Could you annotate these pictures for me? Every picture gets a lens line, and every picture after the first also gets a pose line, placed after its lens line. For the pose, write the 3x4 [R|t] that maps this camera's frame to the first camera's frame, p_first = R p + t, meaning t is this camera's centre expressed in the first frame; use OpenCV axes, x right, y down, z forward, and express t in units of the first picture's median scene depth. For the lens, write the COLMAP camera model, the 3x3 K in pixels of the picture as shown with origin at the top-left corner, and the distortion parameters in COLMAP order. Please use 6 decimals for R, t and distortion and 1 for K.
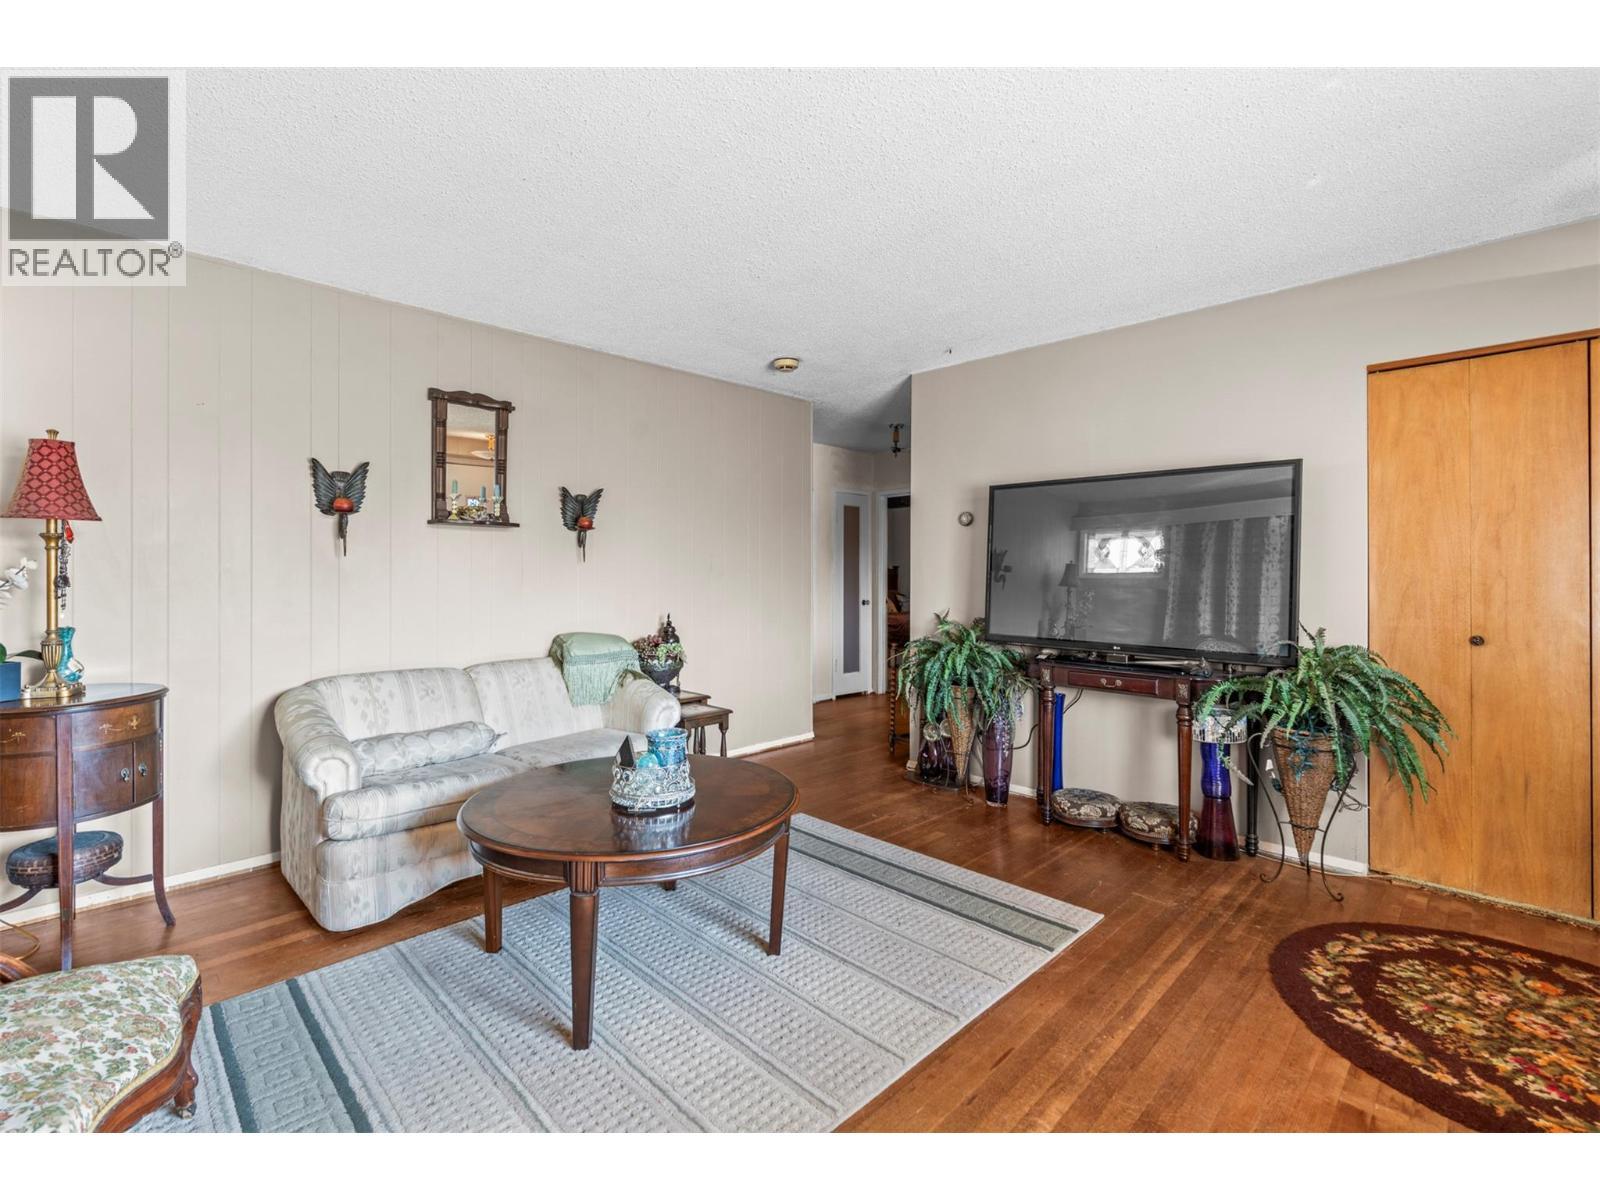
lens RADIAL K [[726.0, 0, 802.8], [0, 726.0, 574.8], [0, 0, 1]] dist [-0.004651, 0.000684]
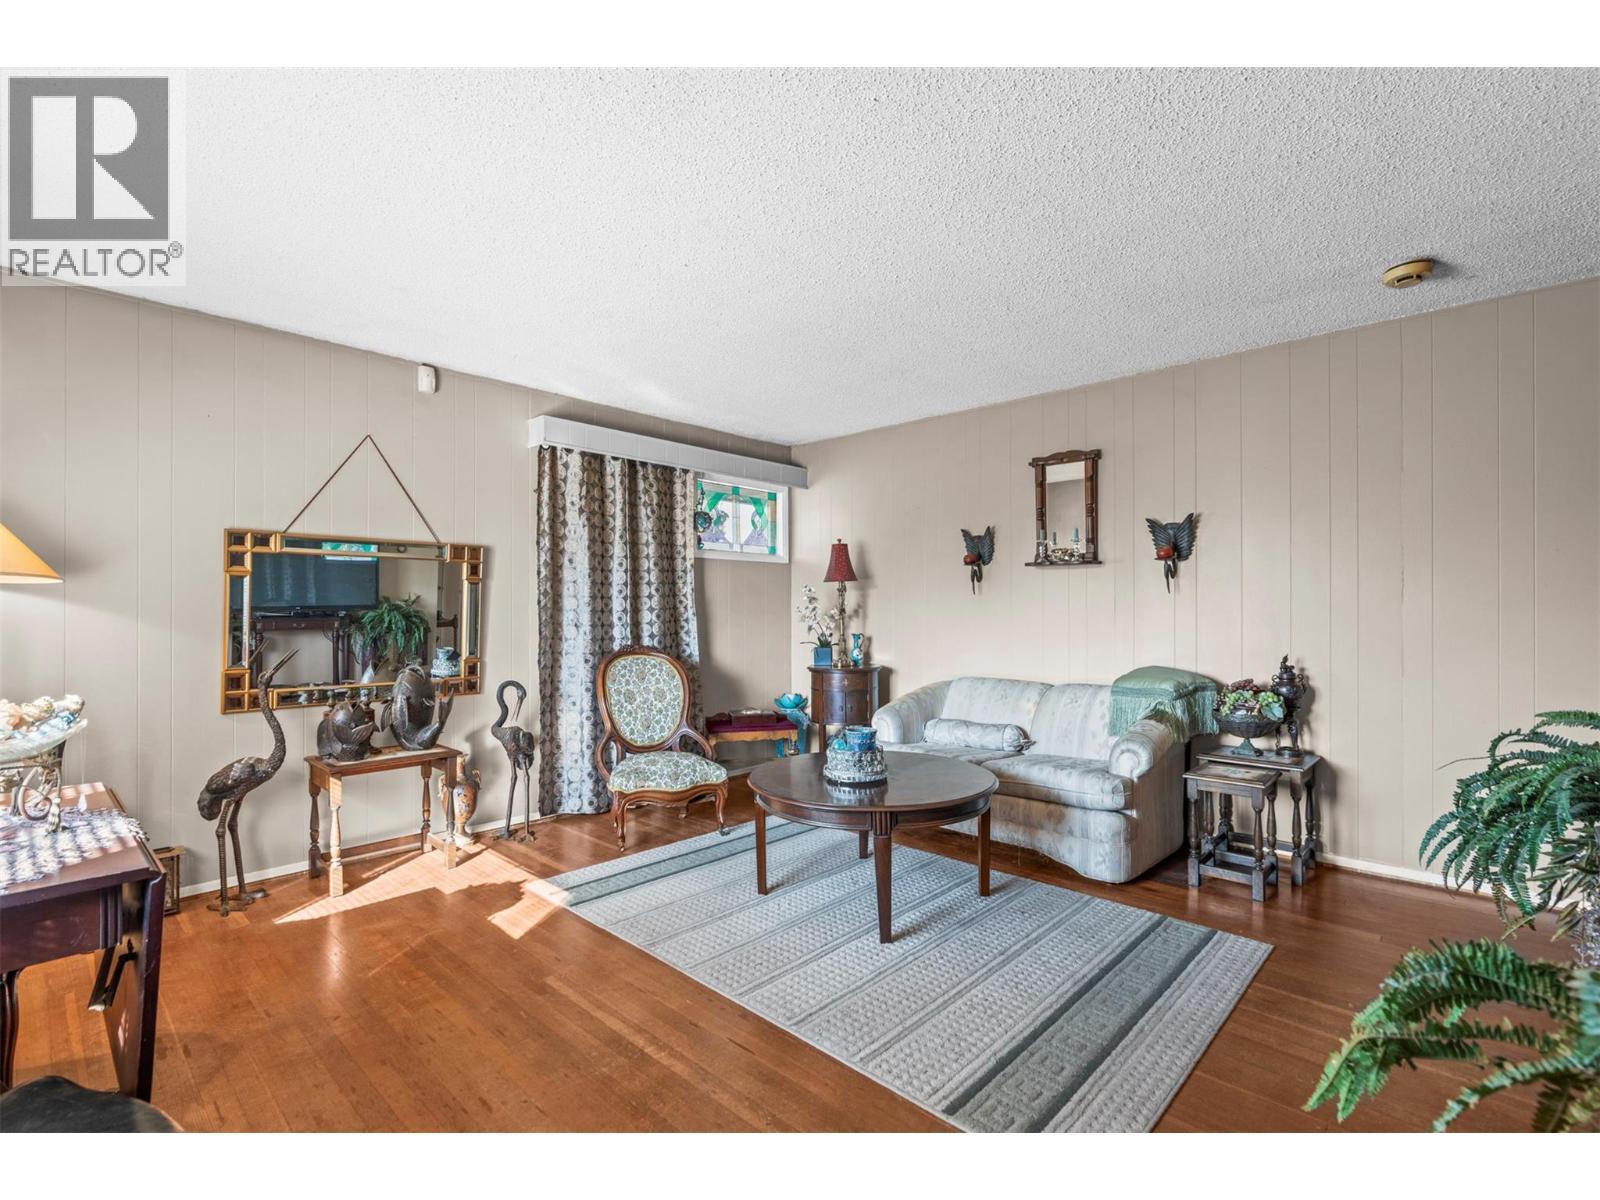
lens RADIAL K [[745.6, 0, 799.7], [0, 745.6, 605.1], [0, 0, 1]] dist [-0.001886, 0.000027]
pose [[0.029597, -0.003042, -0.999557, 1.119928], [0.004845, 0.999984, -0.002900, -0.004537], [0.999550, -0.004757, 0.029612, 0.832836]]
